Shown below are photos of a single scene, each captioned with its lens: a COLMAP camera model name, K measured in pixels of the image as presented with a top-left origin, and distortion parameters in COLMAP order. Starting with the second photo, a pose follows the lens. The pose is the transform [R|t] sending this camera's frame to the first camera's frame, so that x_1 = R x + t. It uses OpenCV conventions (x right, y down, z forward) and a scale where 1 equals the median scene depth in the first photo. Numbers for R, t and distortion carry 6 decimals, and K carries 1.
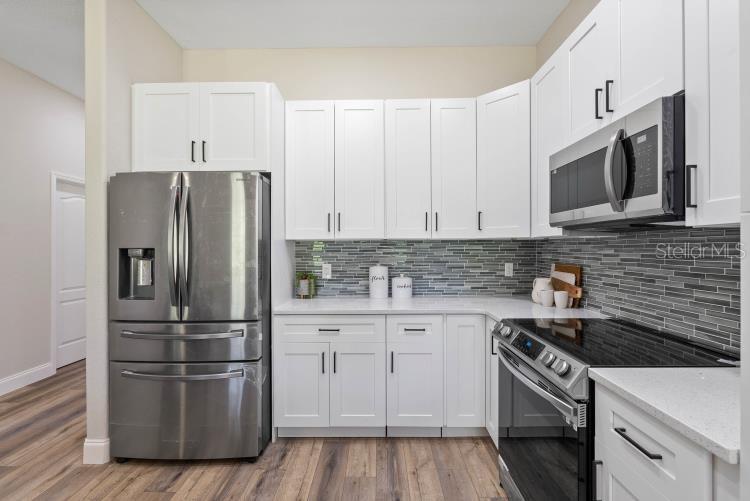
lens RADIAL K [[337.8, 0, 378.5], [0, 337.8, 247.8], [0, 0, 1]] dist [-0.003706, -0.000543]
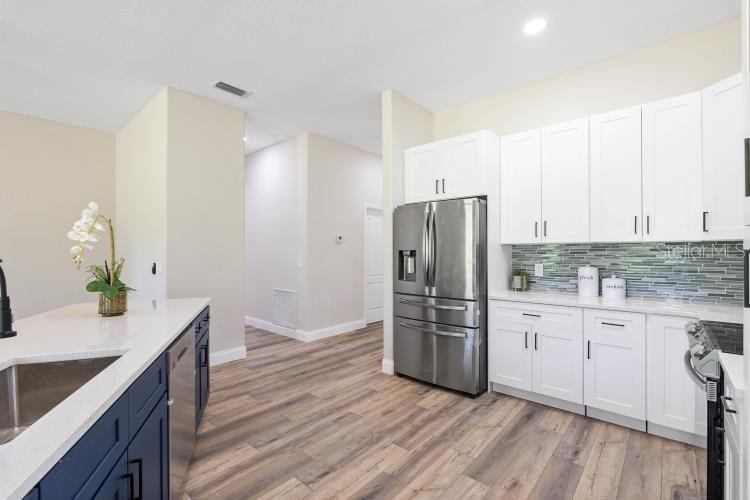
lens RADIAL K [[339.8, 0, 375.0], [0, 339.8, 250.0], [0, 0, 1]] dist [-0.000471, -0.000146]
pose [[0.753917, 0.000415, -0.656970, 0.246929], [-0.000448, 1.000000, 0.000117, -0.000601], [0.656970, 0.000206, 0.753917, -0.343612]]
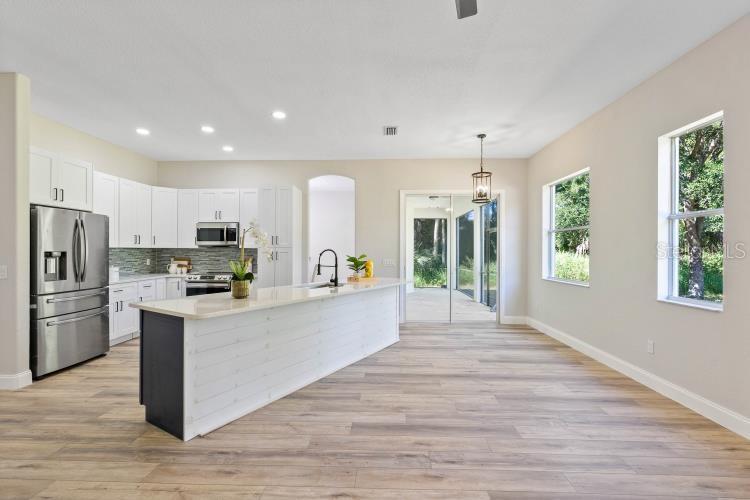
lens RADIAL K [[354.1, 0, 375.0], [0, 354.1, 250.0], [0, 0, 1]] dist [-0.001329, 0.000101]
pose [[0.033930, 0.006970, 0.999400, -2.273046], [-0.001103, 0.999975, -0.006936, 0.003443], [-0.999424, -0.000867, 0.033936, -0.661681]]
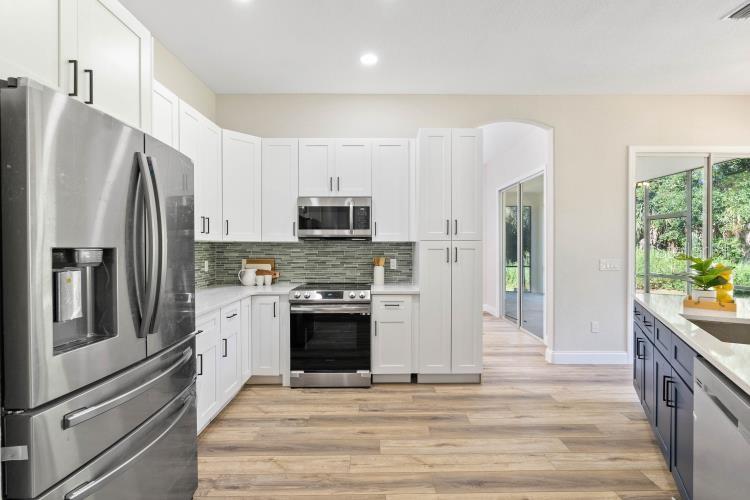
lens RADIAL K [[360.5, 0, 375.0], [0, 360.5, 250.0], [0, 0, 1]] dist [-0.001282, -0.000037]
pose [[-0.022219, -0.003500, 0.999747, -1.171418], [0.001555, 0.999993, 0.003536, 0.003014], [-0.999752, 0.001633, -0.022213, 0.506903]]
